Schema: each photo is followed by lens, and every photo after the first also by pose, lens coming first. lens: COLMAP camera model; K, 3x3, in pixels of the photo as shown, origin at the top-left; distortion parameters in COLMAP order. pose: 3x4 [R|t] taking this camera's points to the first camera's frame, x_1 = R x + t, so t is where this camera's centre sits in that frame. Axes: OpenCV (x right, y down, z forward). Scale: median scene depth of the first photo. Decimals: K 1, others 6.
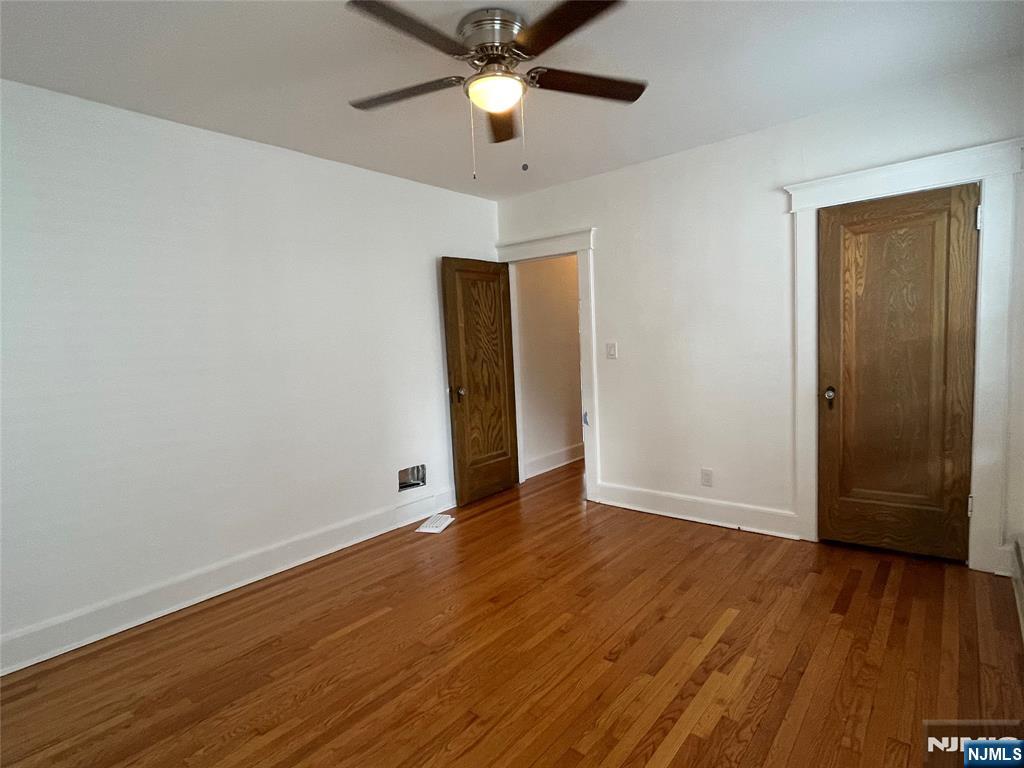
lens RADIAL K [[534.8, 0, 512.0], [0, 534.8, 384.0], [0, 0, 1]] dist [-0.001965, -0.000262]
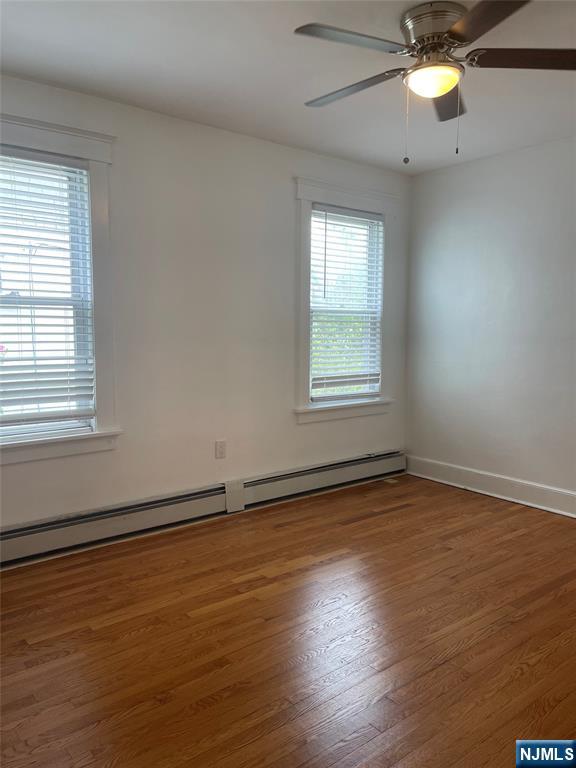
lens RADIAL K [[578.2, 0, 286.3], [0, 578.2, 387.2], [0, 0, 1]] dist [0.080551, -0.095406]
pose [[-0.980005, 0.028861, 0.196869, 0.042746], [0.064449, 0.982126, 0.176848, -0.174195], [-0.188246, 0.186000, -0.964348, 2.300252]]
